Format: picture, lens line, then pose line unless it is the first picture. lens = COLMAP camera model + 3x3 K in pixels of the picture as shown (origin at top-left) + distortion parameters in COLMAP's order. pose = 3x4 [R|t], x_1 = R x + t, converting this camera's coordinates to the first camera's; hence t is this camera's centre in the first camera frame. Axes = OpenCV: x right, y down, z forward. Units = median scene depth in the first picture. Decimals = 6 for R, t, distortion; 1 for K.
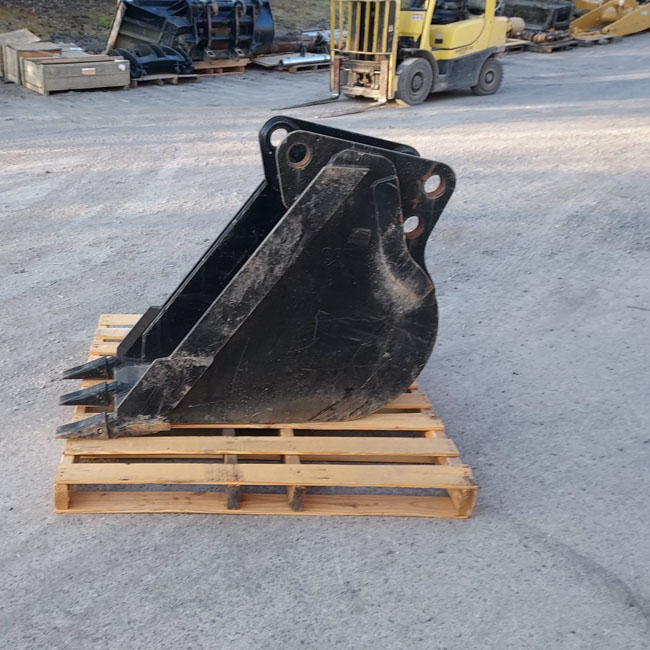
lens RADIAL K [[796.3, 0, 325.0], [0, 796.3, 325.0], [0, 0, 1]] dist [0.021569, 0.054905]
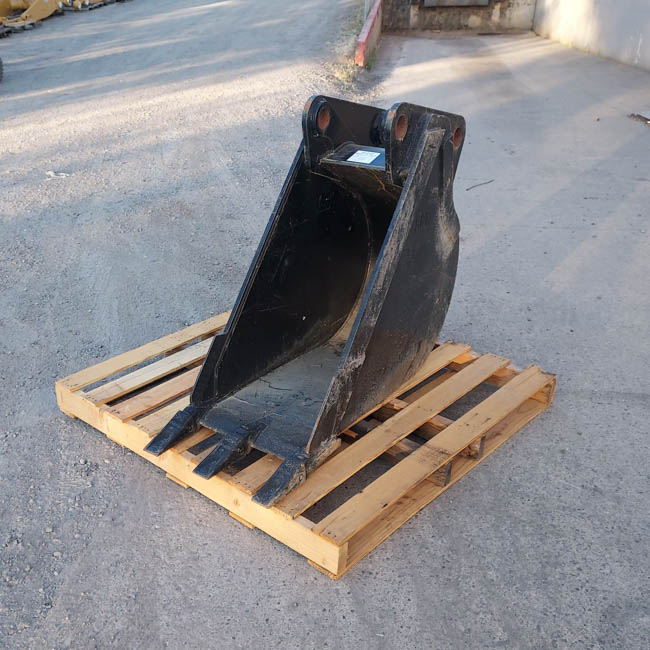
lens RADIAL K [[721.2, 0, 324.2], [0, 721.2, 298.4], [0, 0, 1]] dist [0.041743, -0.039594]
pose [[0.731258, -0.308660, 0.608269, -0.680031], [0.297462, 0.946799, 0.122835, -0.141572], [-0.613822, 0.091113, 0.784169, 0.347884]]
